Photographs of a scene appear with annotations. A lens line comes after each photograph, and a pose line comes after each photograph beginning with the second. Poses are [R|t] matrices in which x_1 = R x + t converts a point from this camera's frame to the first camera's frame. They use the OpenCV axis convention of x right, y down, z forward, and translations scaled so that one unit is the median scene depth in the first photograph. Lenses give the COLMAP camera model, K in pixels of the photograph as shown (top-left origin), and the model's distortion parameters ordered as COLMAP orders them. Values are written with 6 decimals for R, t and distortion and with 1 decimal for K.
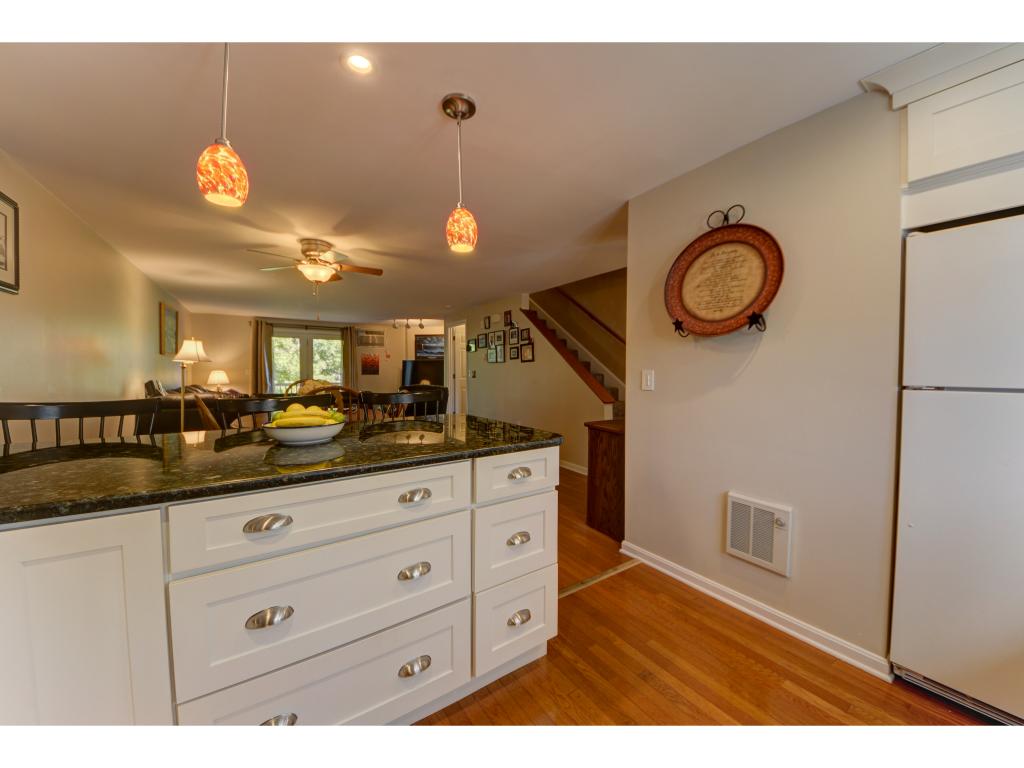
lens RADIAL K [[369.7, 0, 513.8], [0, 369.7, 382.6], [0, 0, 1]] dist [0.023532, -0.018652]
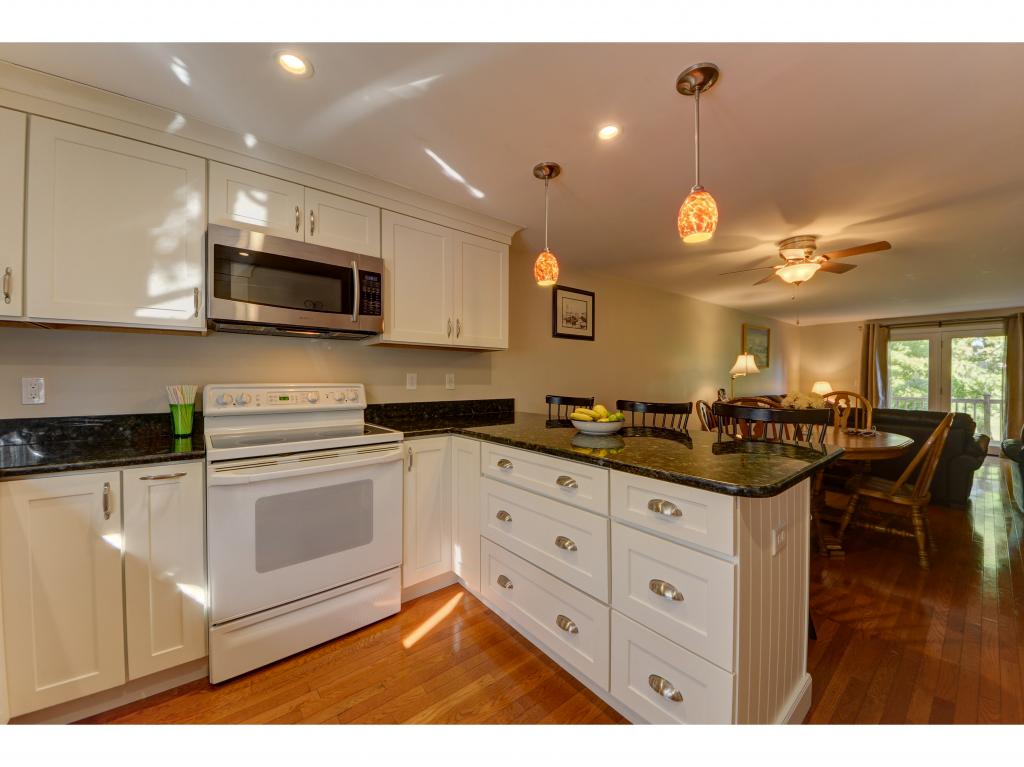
lens RADIAL K [[382.9, 0, 512.5], [0, 382.9, 381.4], [0, 0, 1]] dist [0.030439, -0.020980]
pose [[0.081597, -0.002280, -0.996663, 0.278971], [-0.033120, 0.999439, -0.004997, -0.004895], [0.996115, 0.033418, 0.081475, 0.201128]]
